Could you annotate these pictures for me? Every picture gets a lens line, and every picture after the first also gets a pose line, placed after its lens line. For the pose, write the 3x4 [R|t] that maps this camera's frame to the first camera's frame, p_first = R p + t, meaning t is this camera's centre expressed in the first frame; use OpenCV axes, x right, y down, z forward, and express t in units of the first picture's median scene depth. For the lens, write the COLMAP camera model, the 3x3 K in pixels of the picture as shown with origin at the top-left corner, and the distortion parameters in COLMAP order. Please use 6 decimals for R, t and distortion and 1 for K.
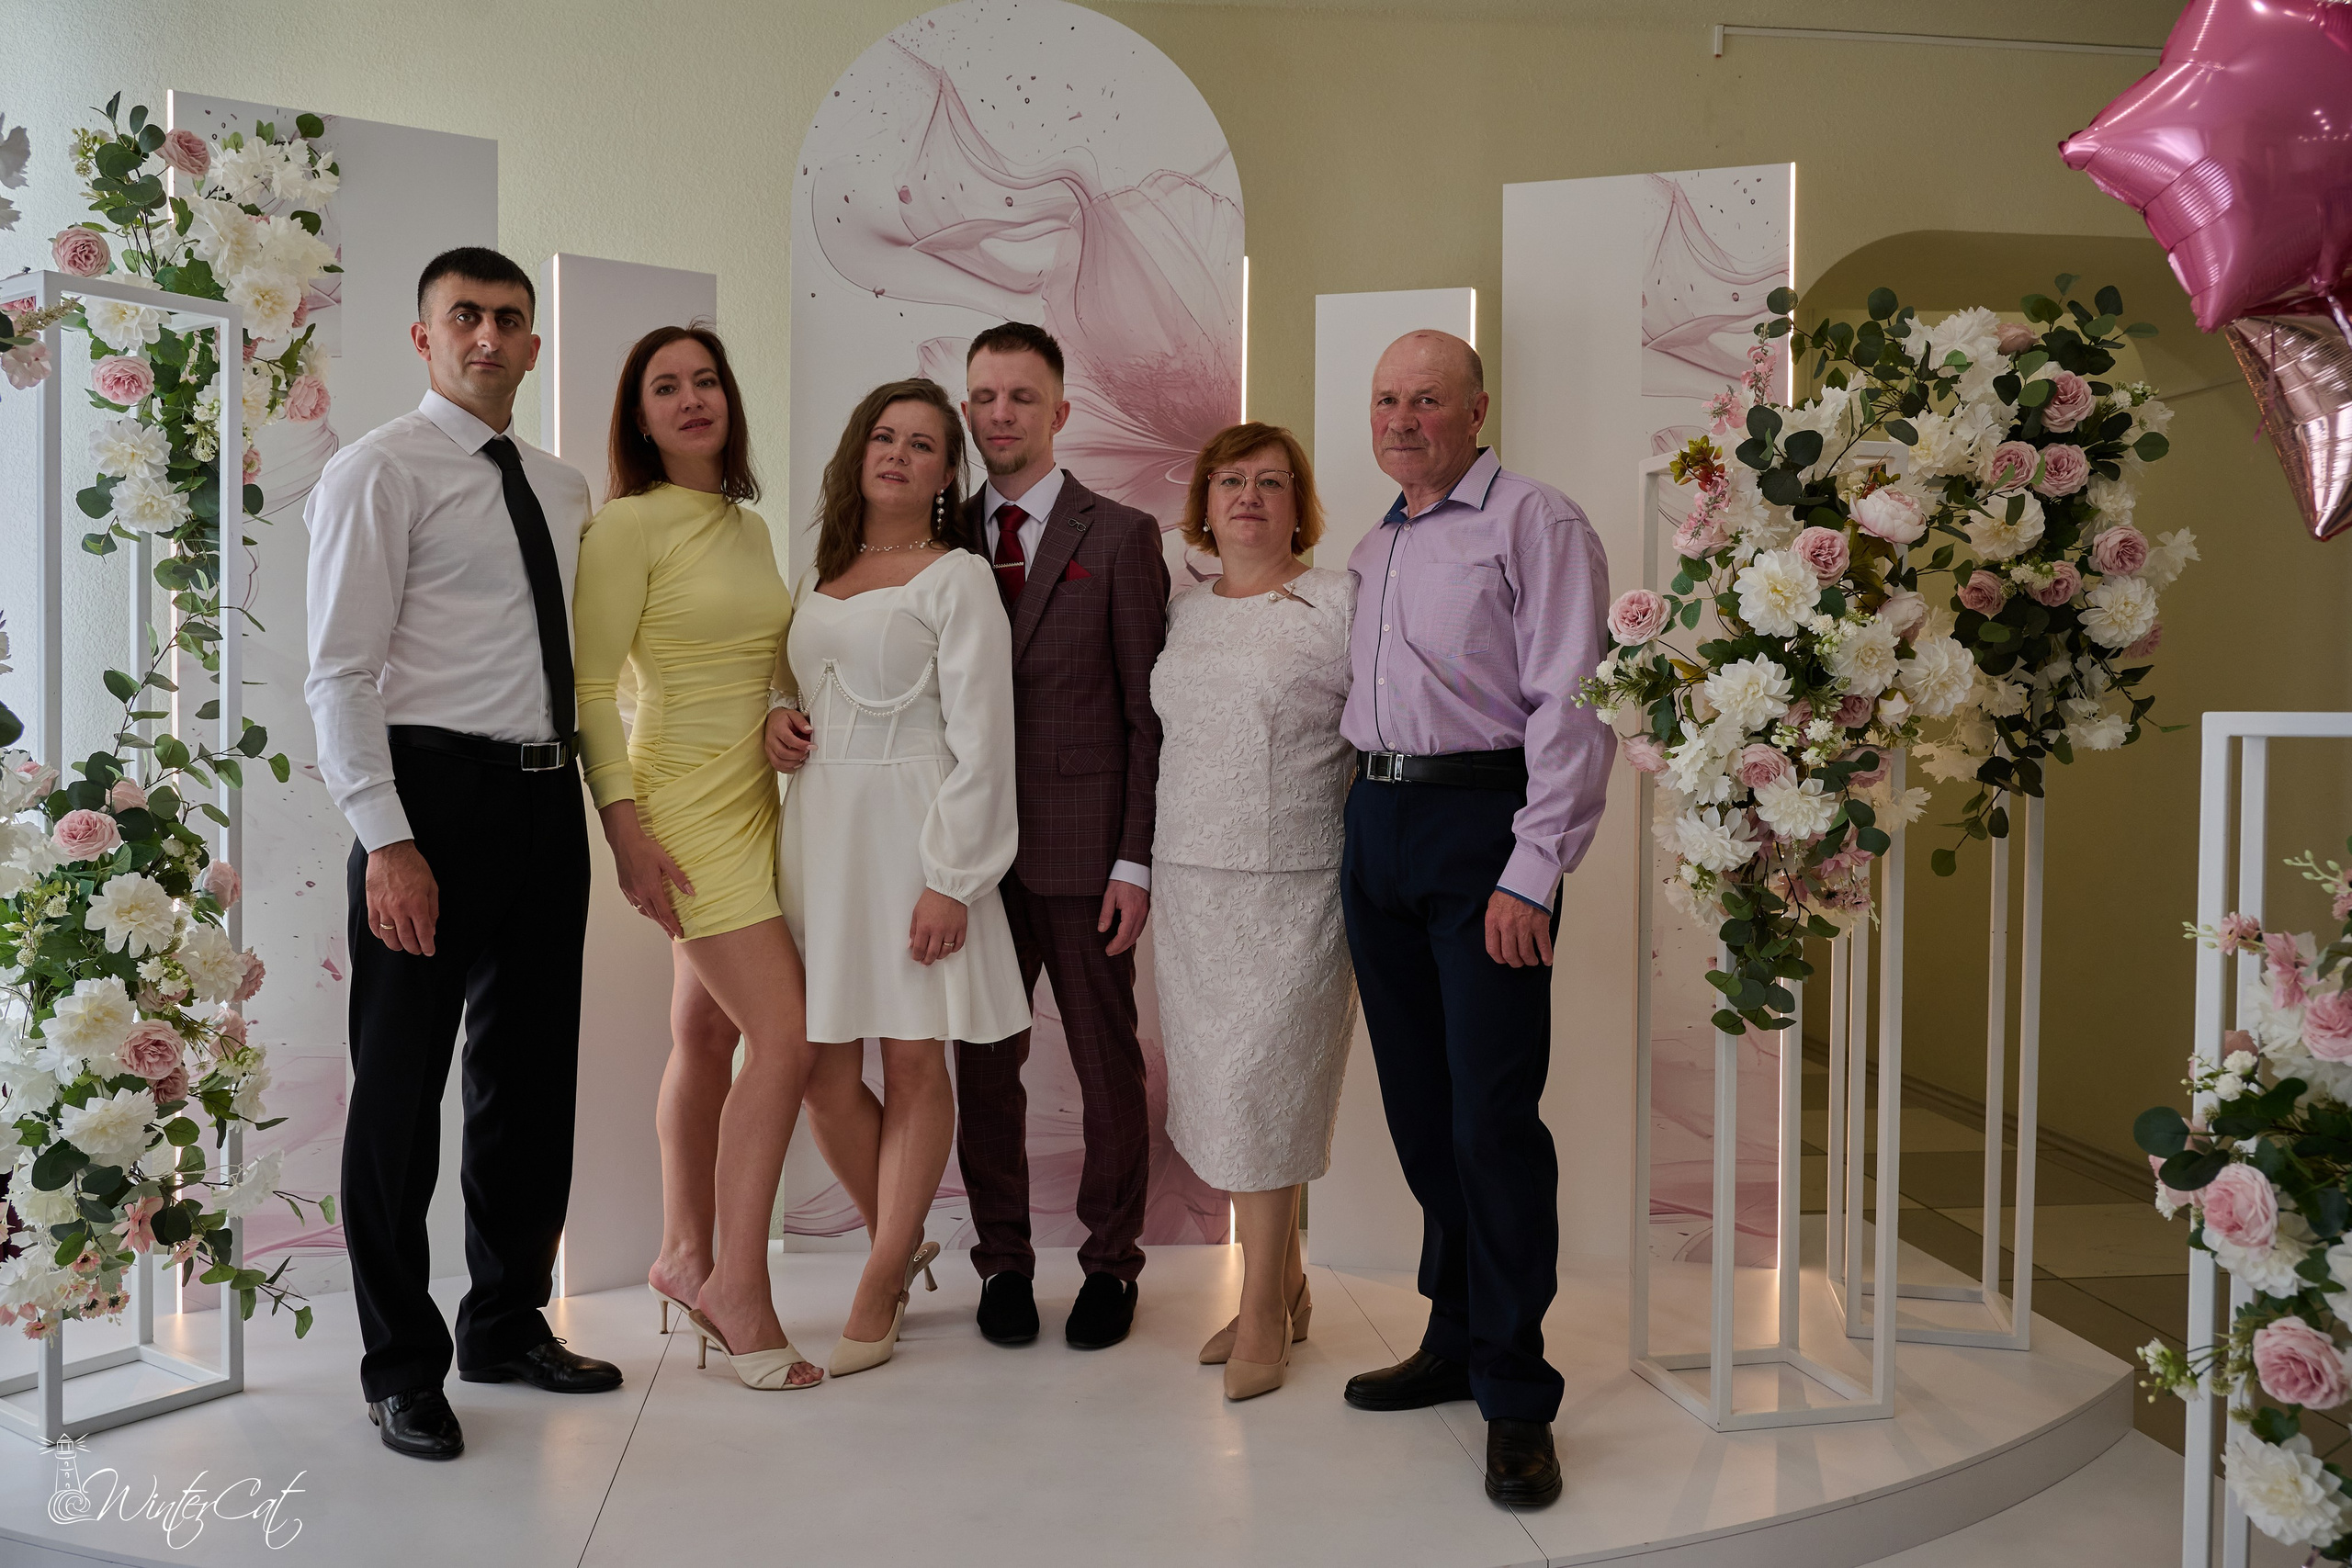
lens RADIAL K [[1996.9, 0, 1172.5], [0, 1996.9, 775.9], [0, 0, 1]] dist [-0.011812, 0.003221]
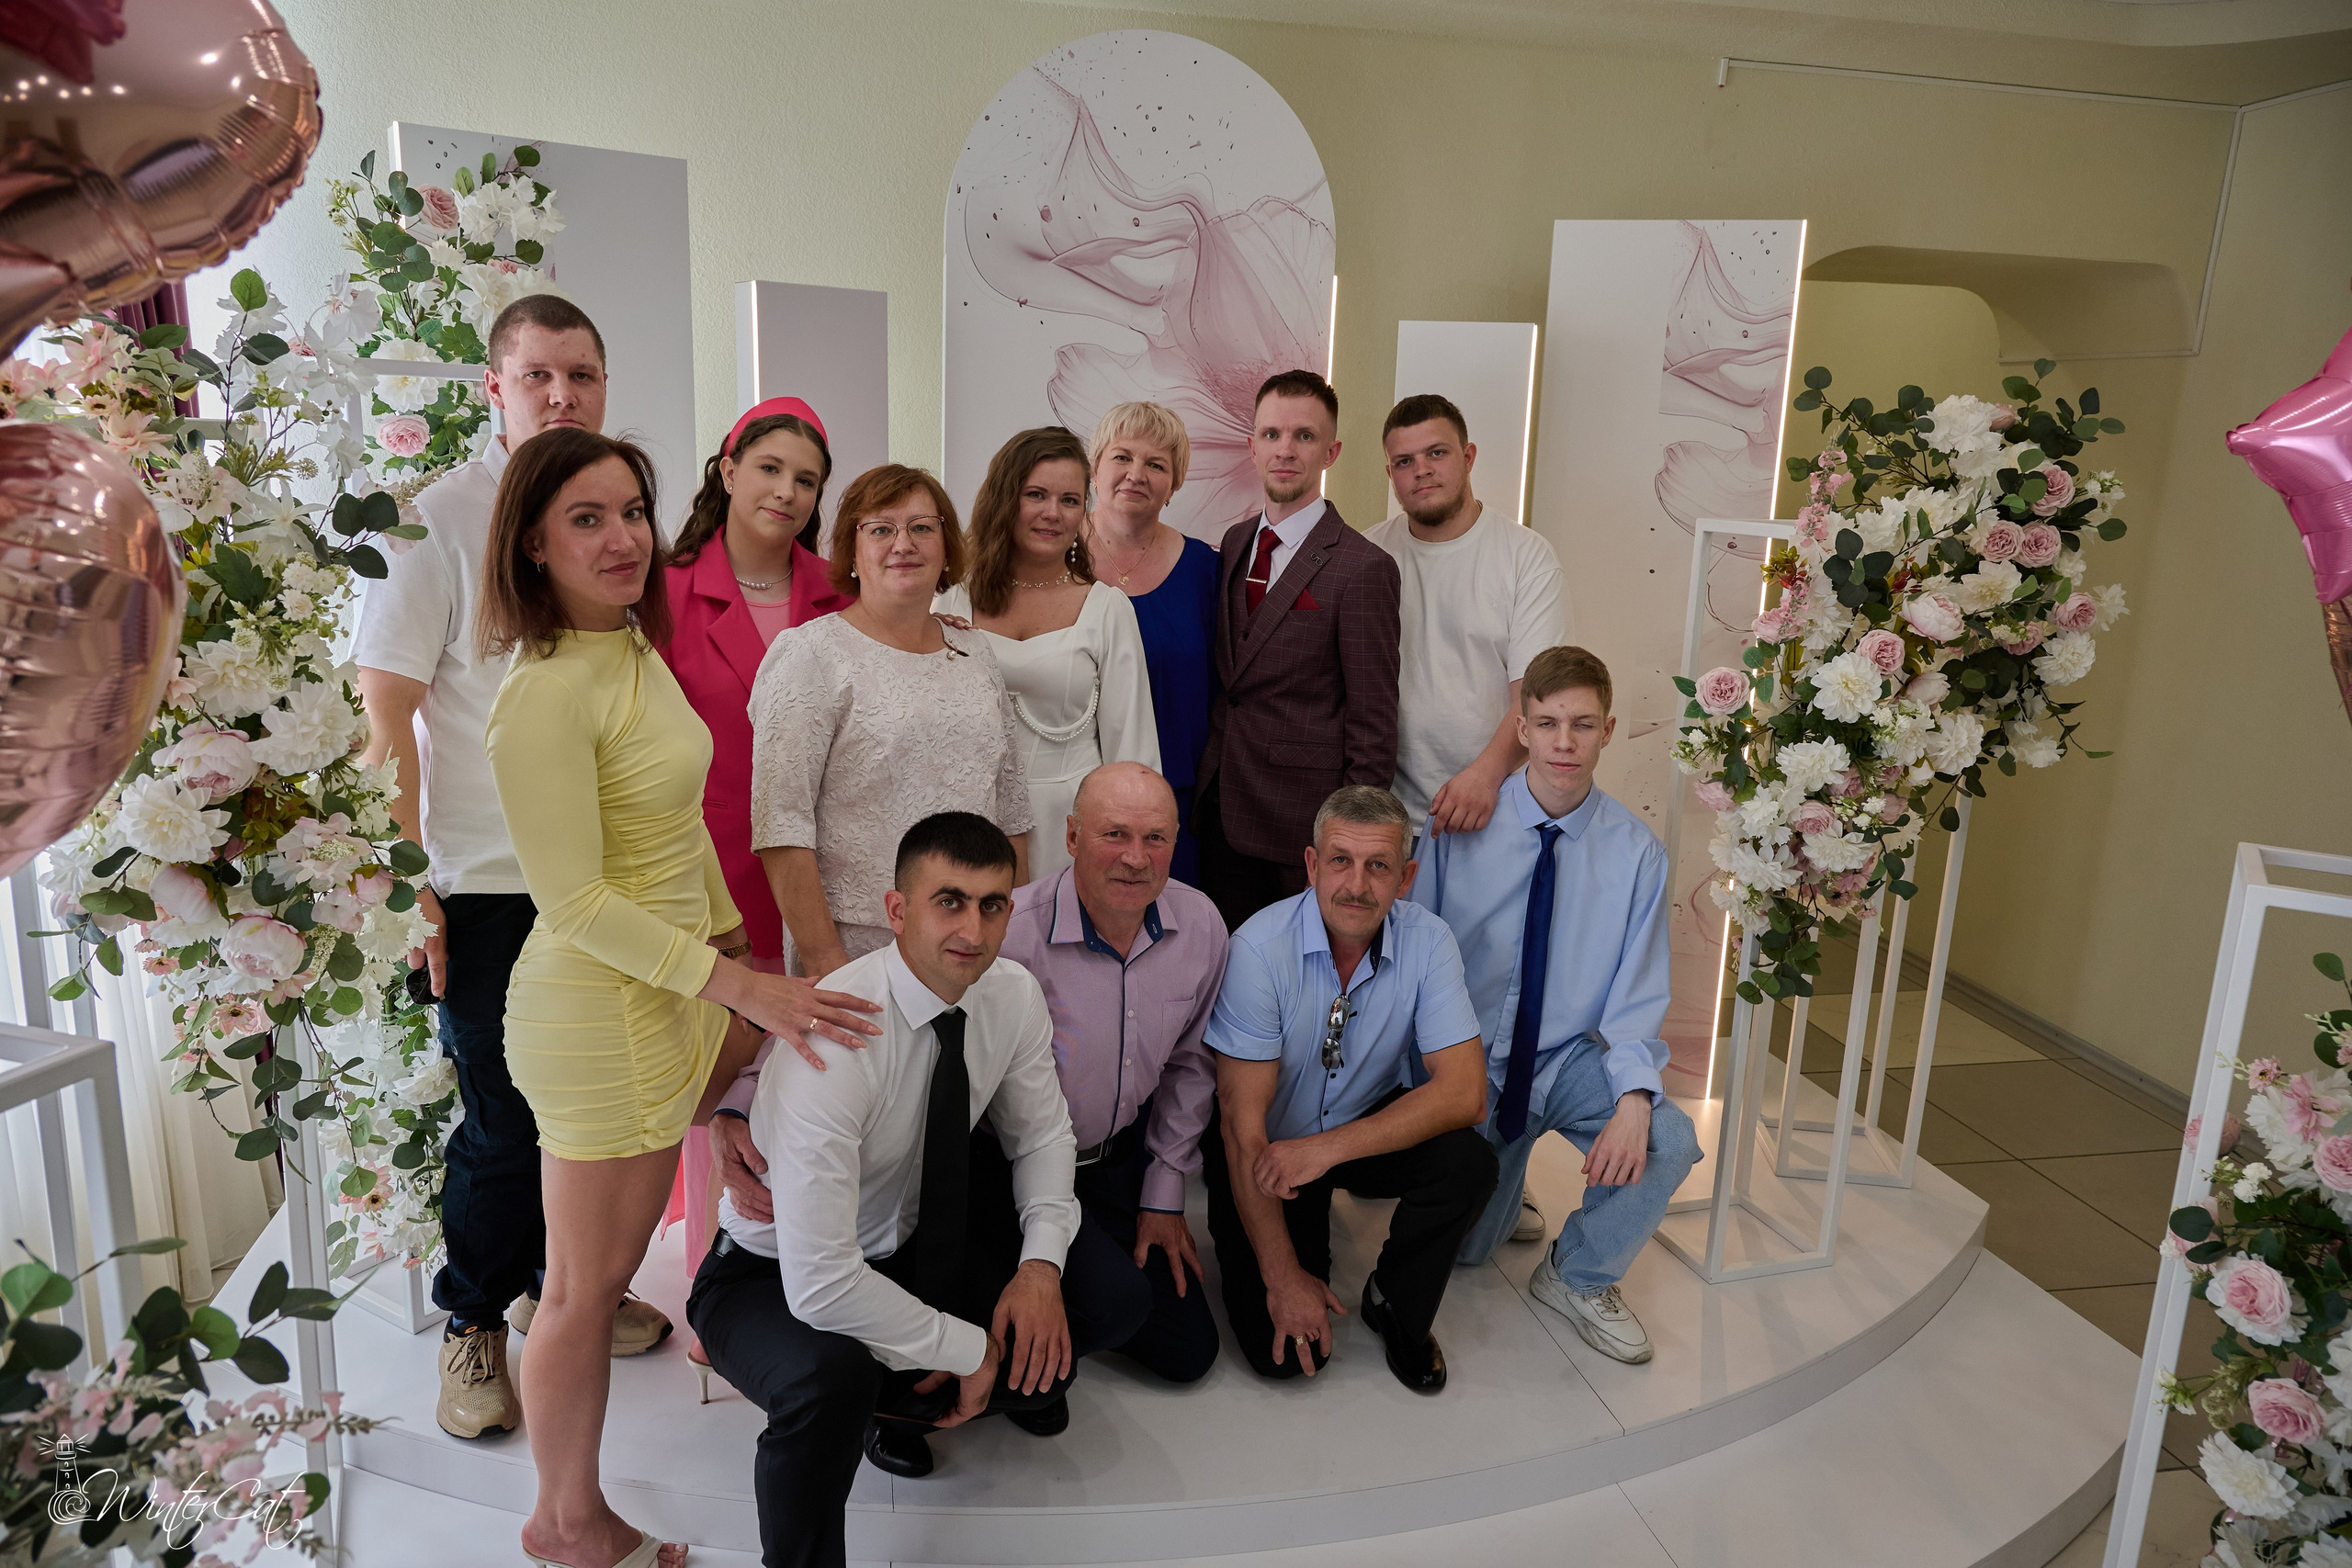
lens RADIAL K [[1579.6, 0, 1176.0], [0, 1579.6, 784.0], [0, 0, 1]] dist [-0.005490, -0.001875]
pose [[0.996458, 0.008935, 0.083617, -0.163613], [-0.025019, 0.980814, 0.193334, -0.182807], [-0.080285, -0.194741, 0.977563, 0.062454]]
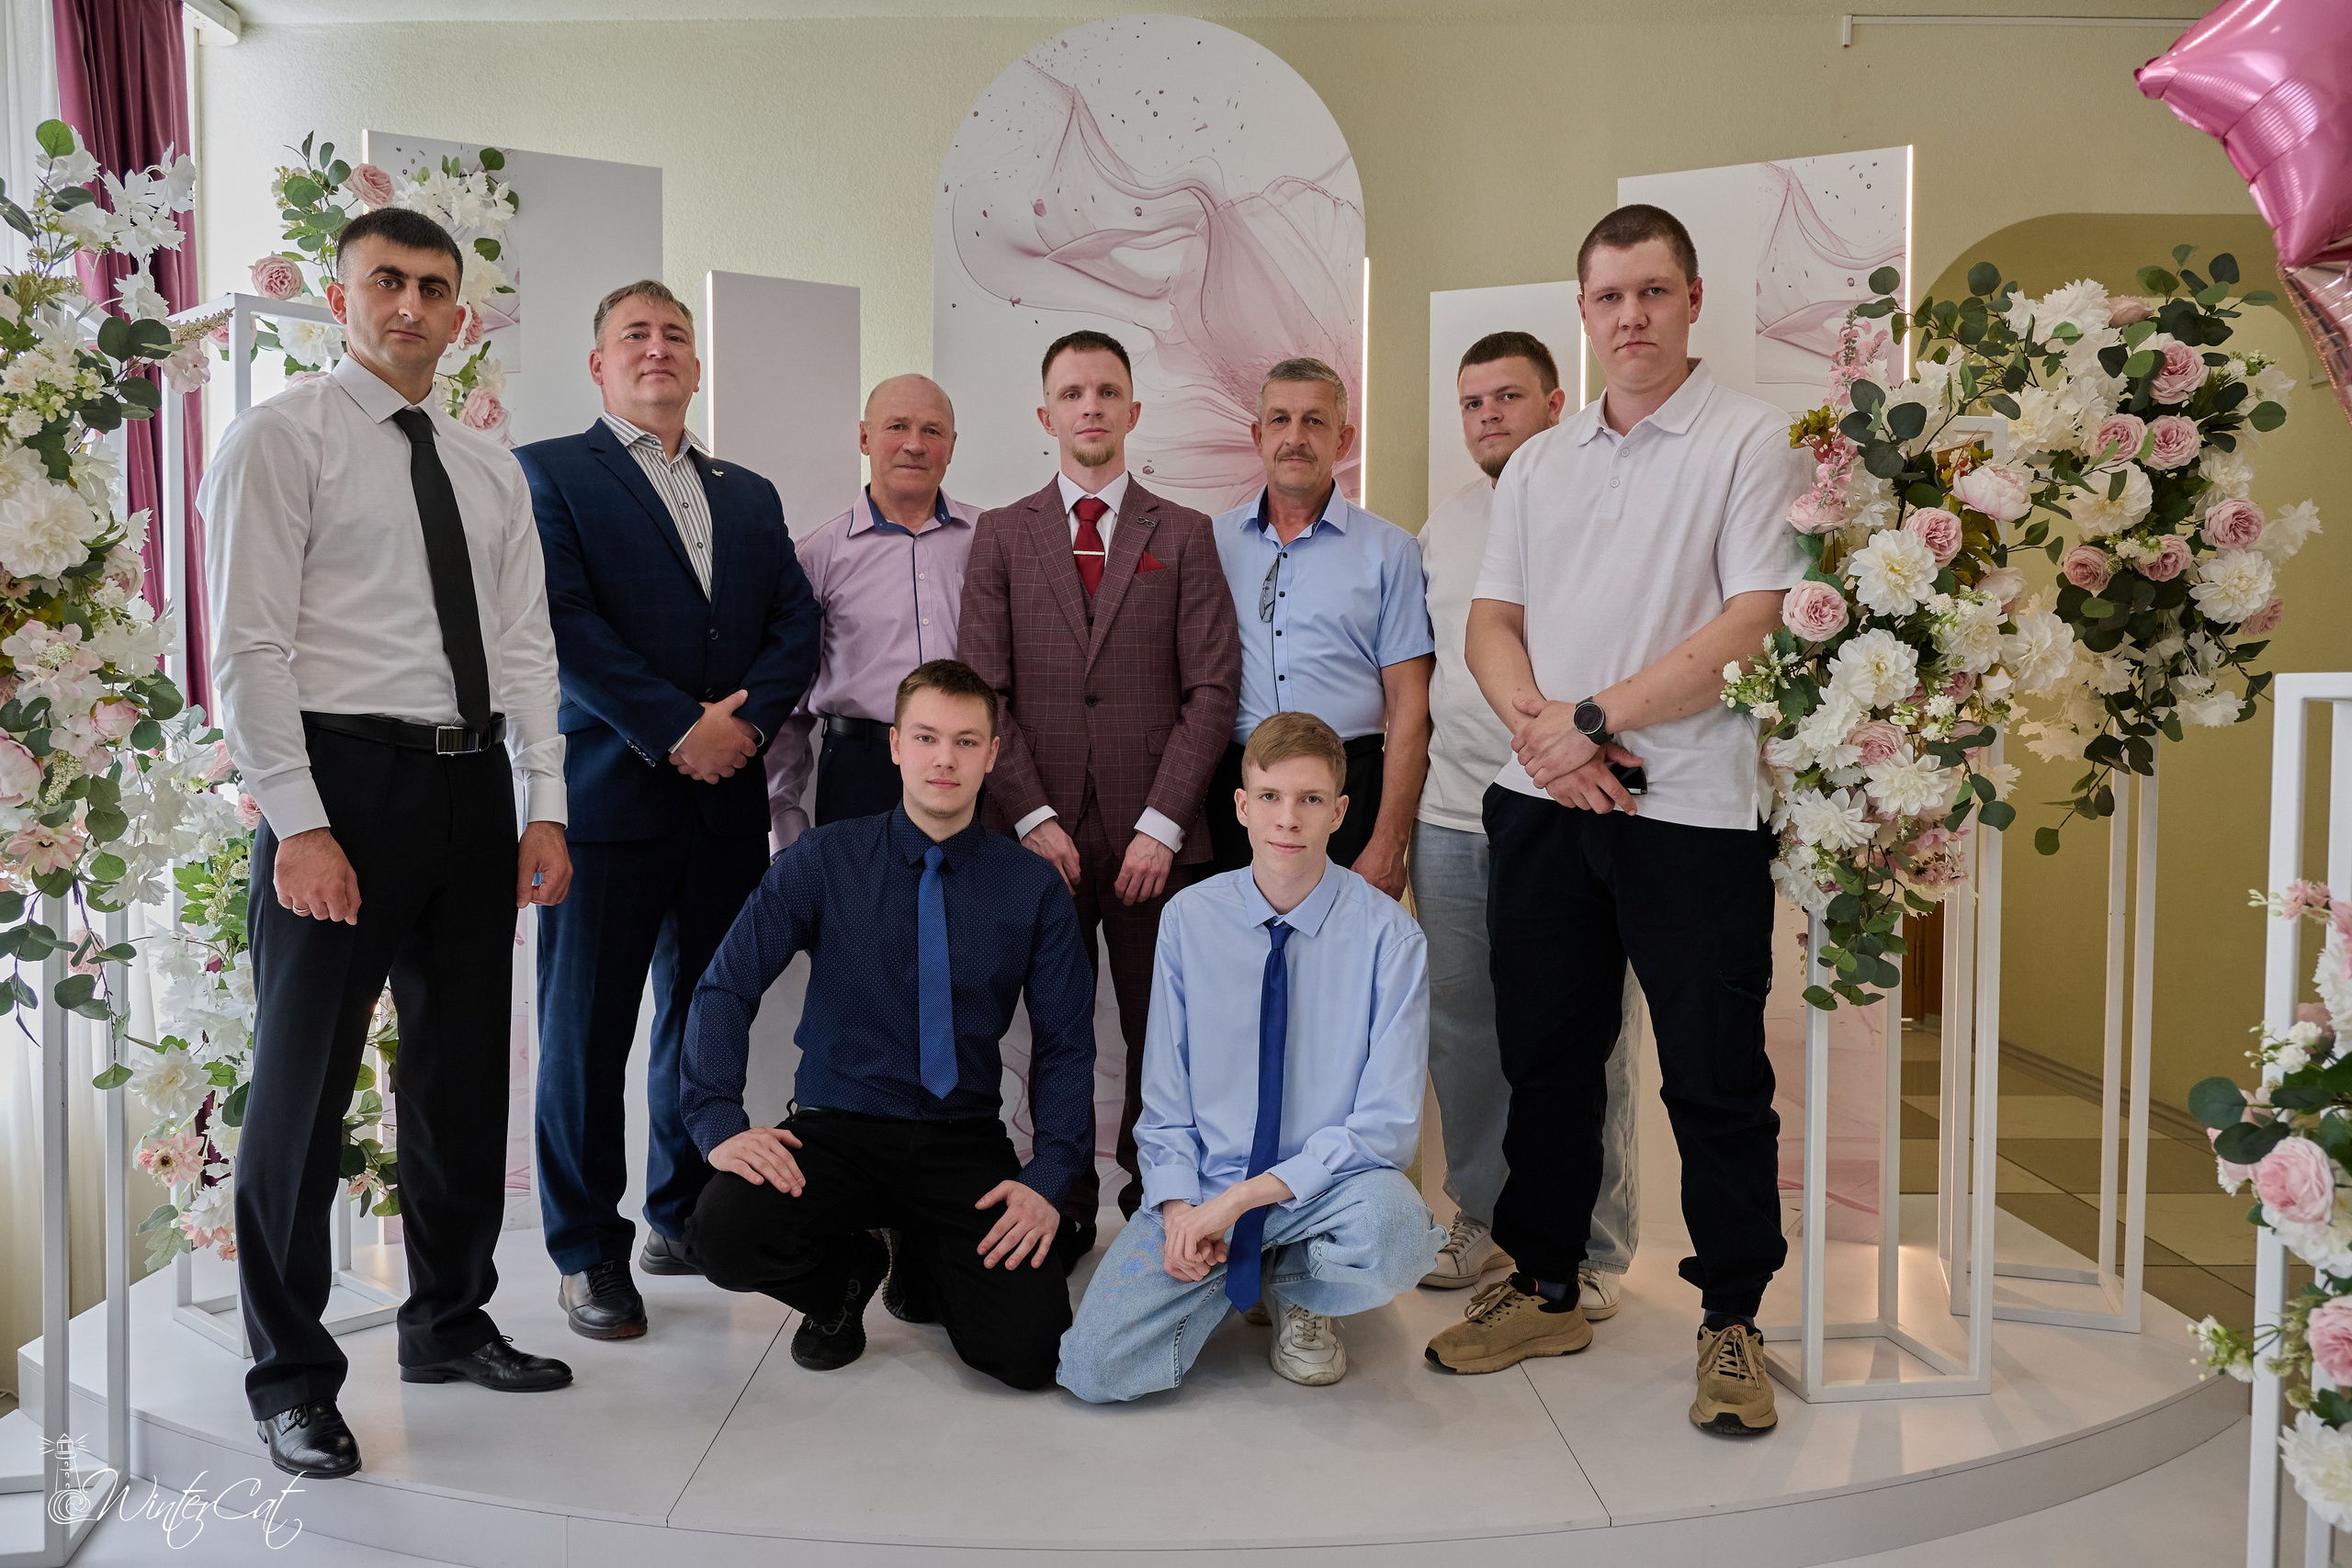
lens RADIAL K [[1872.8, 0, 1175.1], [0, 1872.8, 798.9], [0, 0, 1]] dist [-0.007665, 0.003227]
pose [[0.993907, 0.001610, -0.110213, 0.057724], [-0.000291, 0.999928, 0.011976, 0.011879], [0.110224, -0.011871, 0.993836, 0.023556]]
